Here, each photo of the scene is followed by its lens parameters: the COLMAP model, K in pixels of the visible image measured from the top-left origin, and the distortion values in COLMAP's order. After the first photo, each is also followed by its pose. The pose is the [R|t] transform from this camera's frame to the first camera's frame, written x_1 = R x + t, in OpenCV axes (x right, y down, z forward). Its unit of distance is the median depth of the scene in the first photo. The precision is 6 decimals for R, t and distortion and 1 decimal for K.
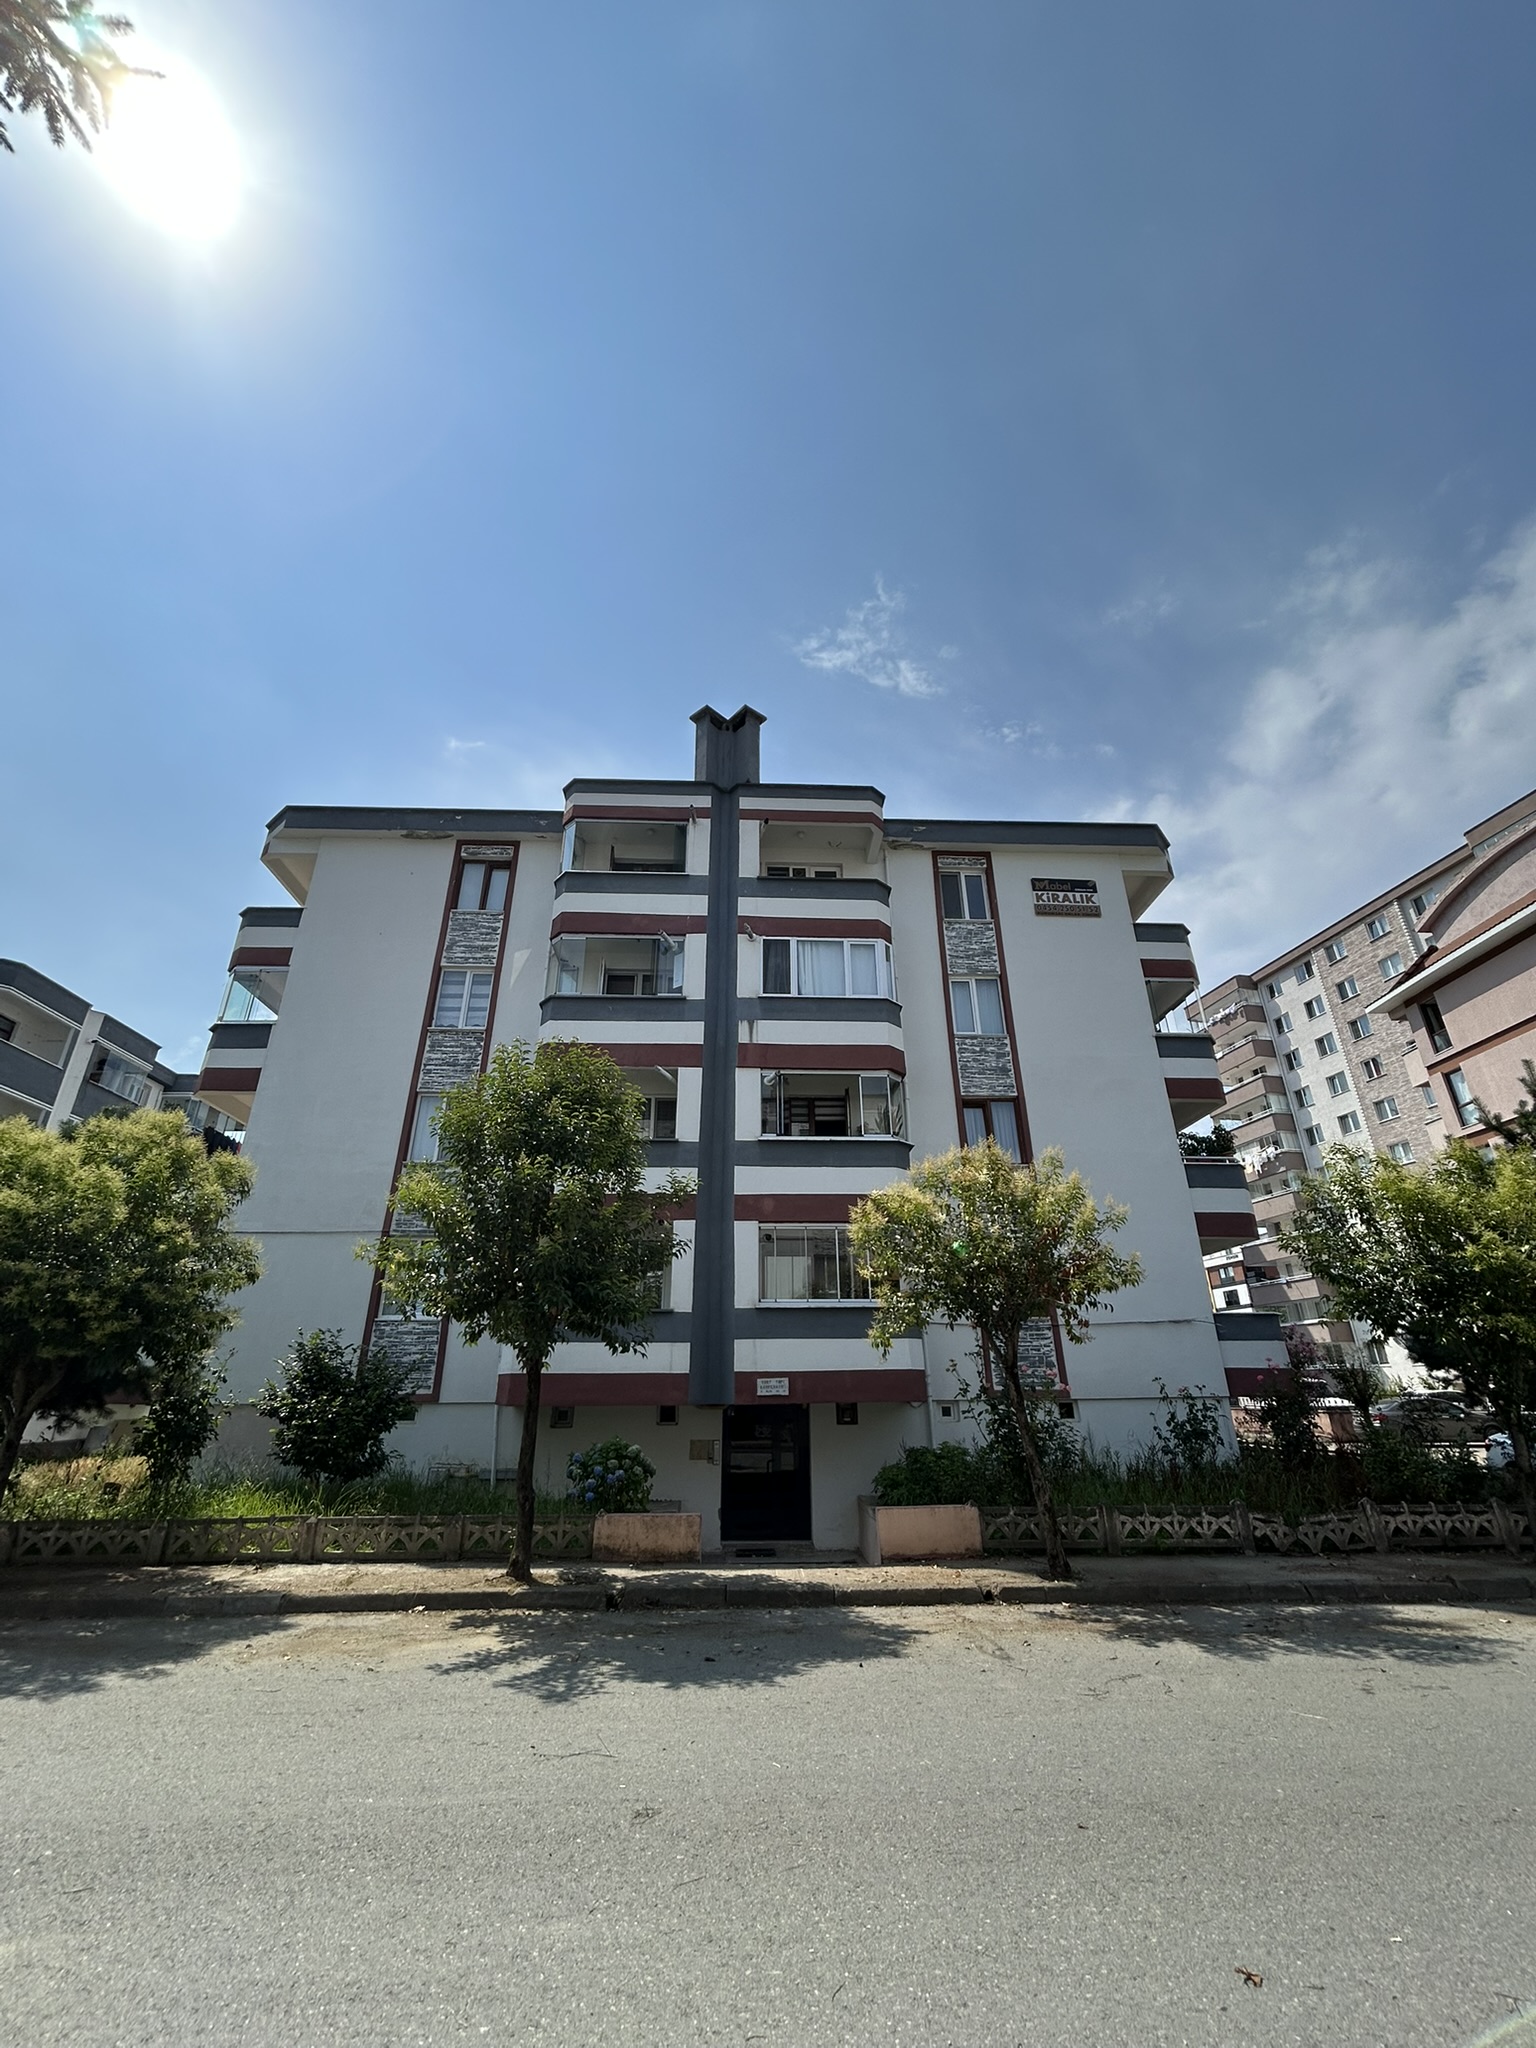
lens RADIAL K [[832.8, 0, 768.7], [0, 832.8, 1019.0], [0, 0, 1]] dist [0.000466, 0.000261]
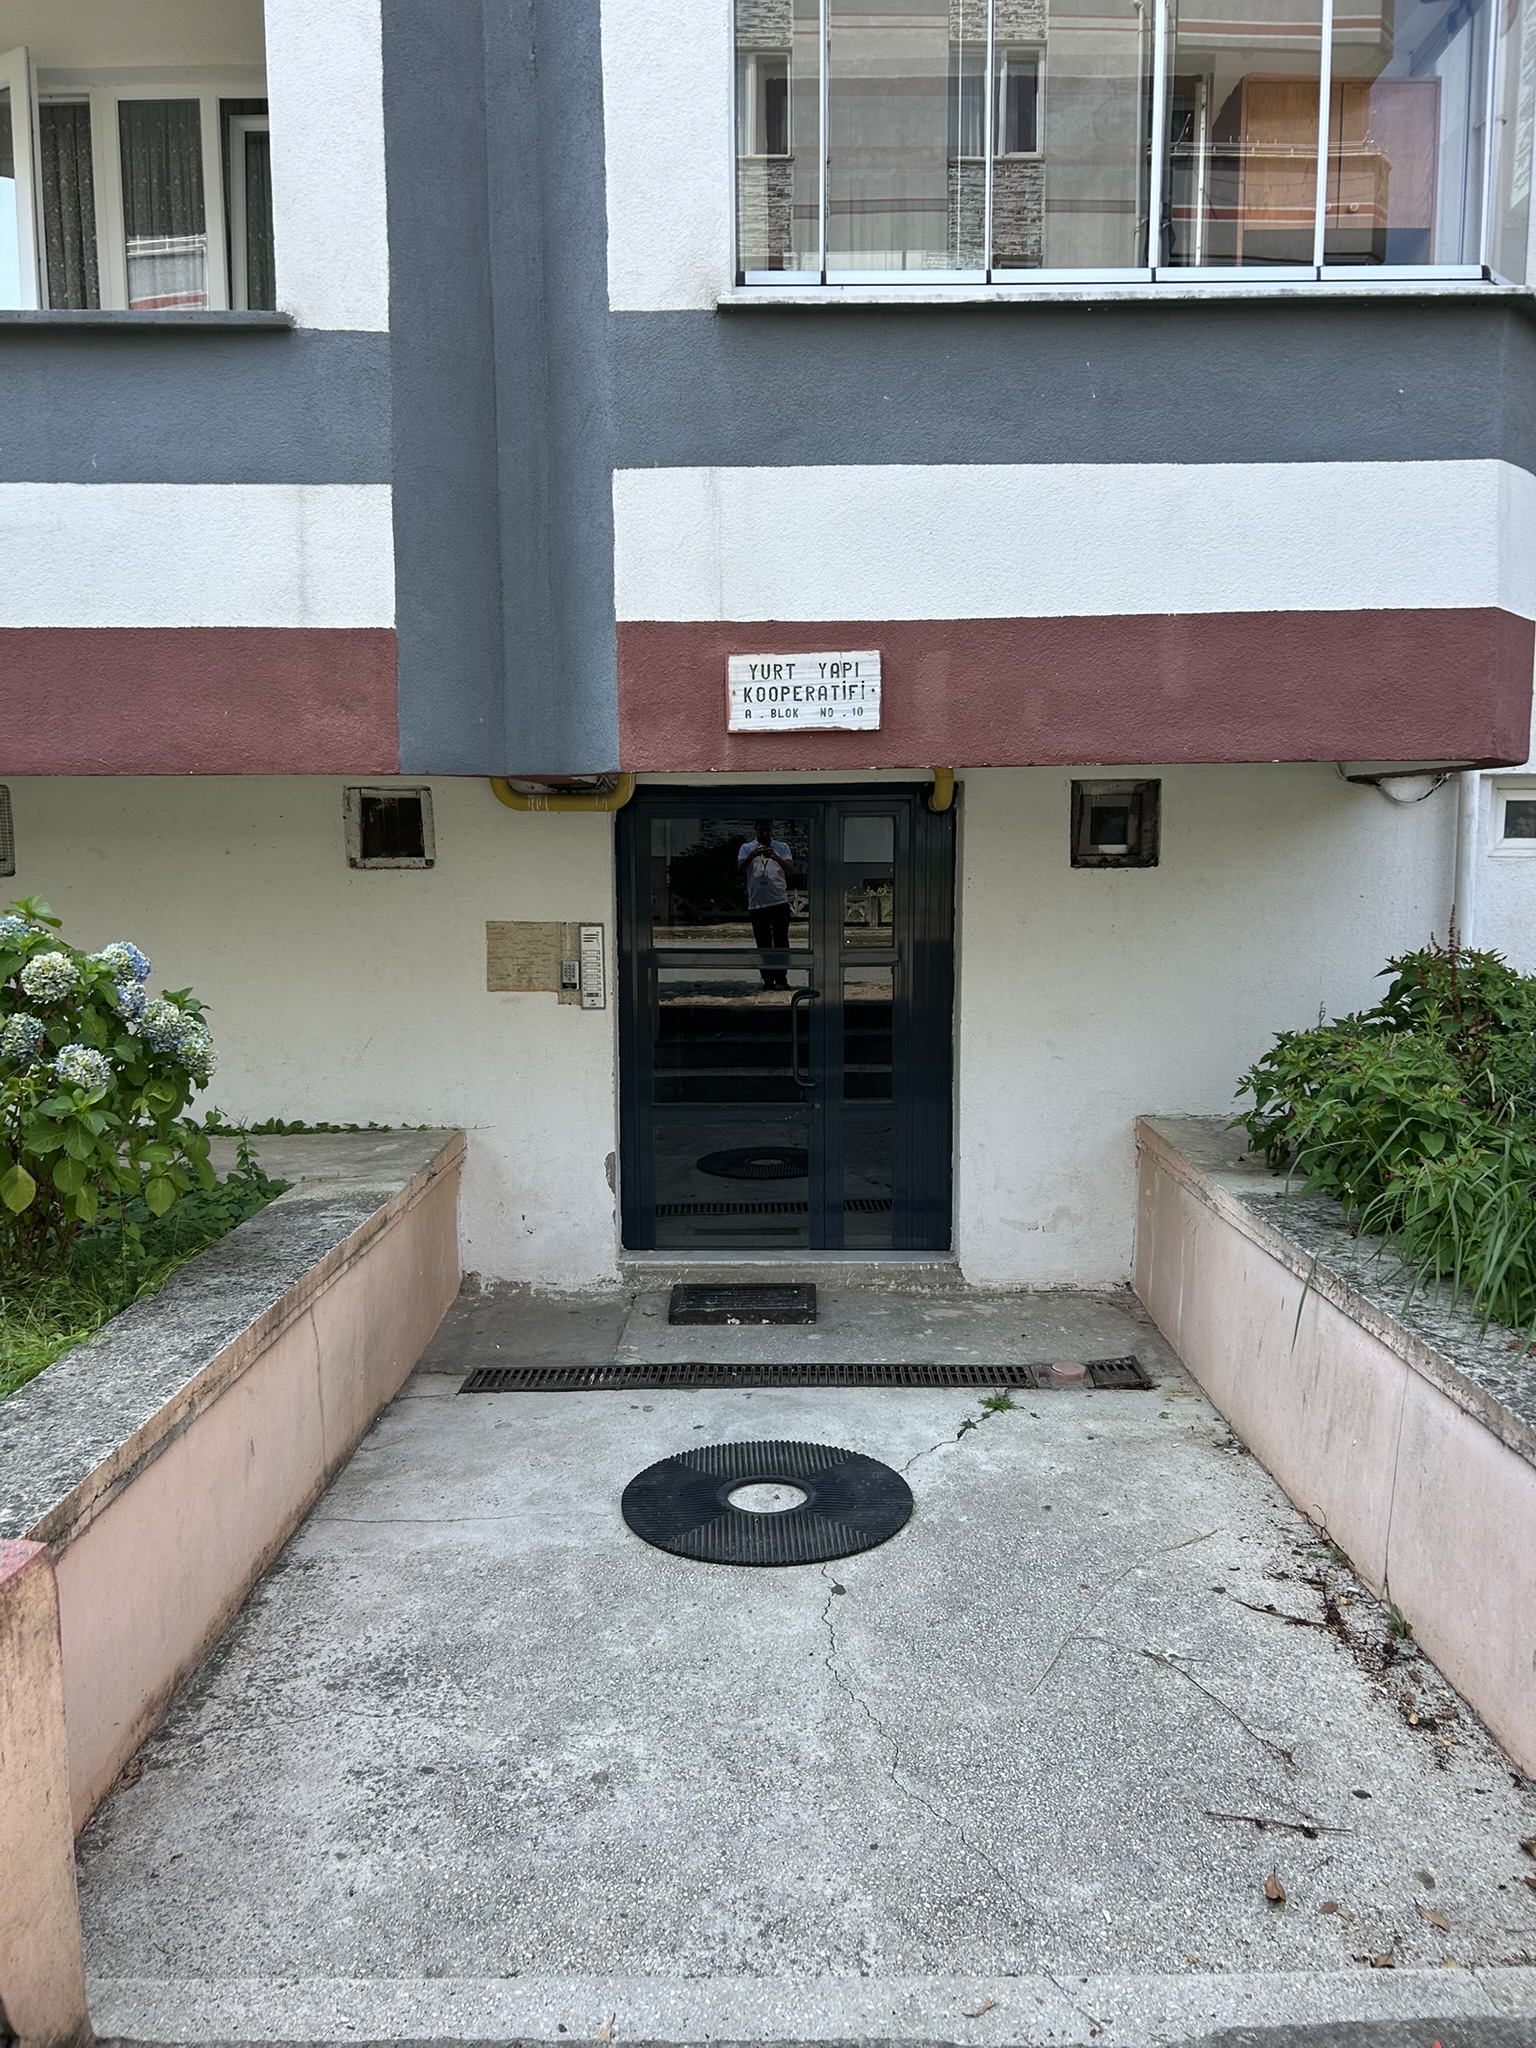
lens RADIAL K [[1550.4, 0, 766.4], [0, 1550.4, 1017.0], [0, 0, 1]] dist [0.005984, 0.002999]
pose [[0.998949, 0.007559, -0.045203, 0.012094], [0.016188, 0.864532, 0.502316, 0.281673], [0.042876, -0.502520, 0.863502, 0.554706]]
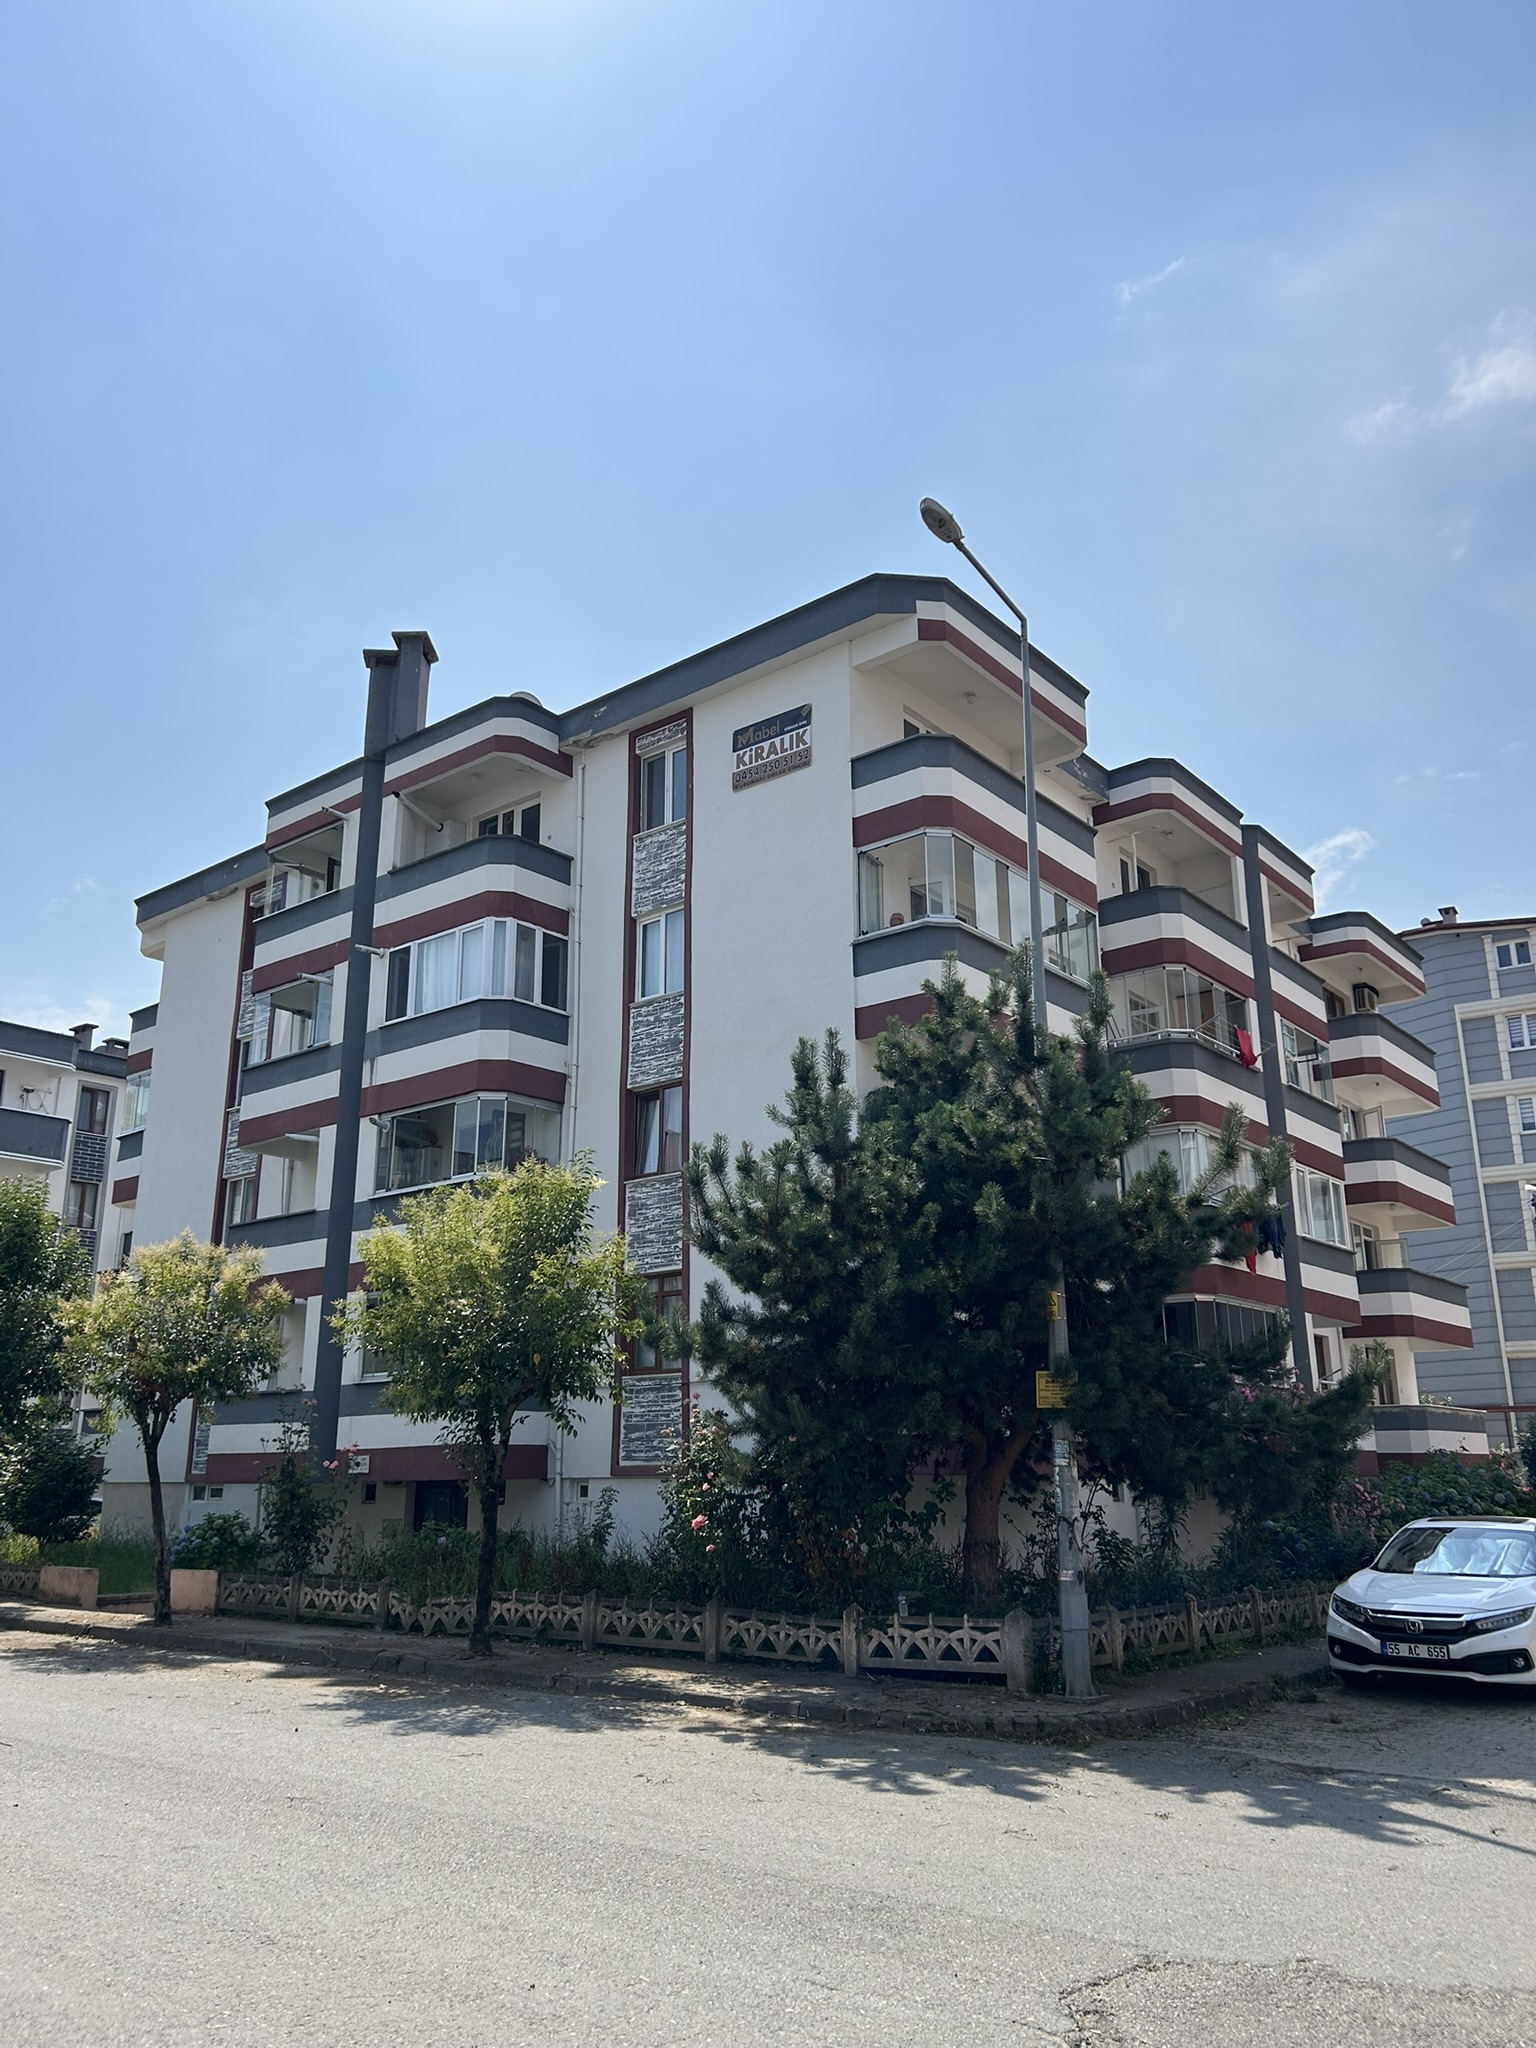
lens RADIAL K [[1550.4, 0, 766.4], [0, 1550.4, 1017.0], [0, 0, 1]] dist [0.005984, 0.002999]
pose [[0.748173, -0.188567, -0.636144, 1.383557], [0.274350, 0.960885, 0.037837, 0.012406], [0.604127, -0.202835, 0.770642, 0.022658]]
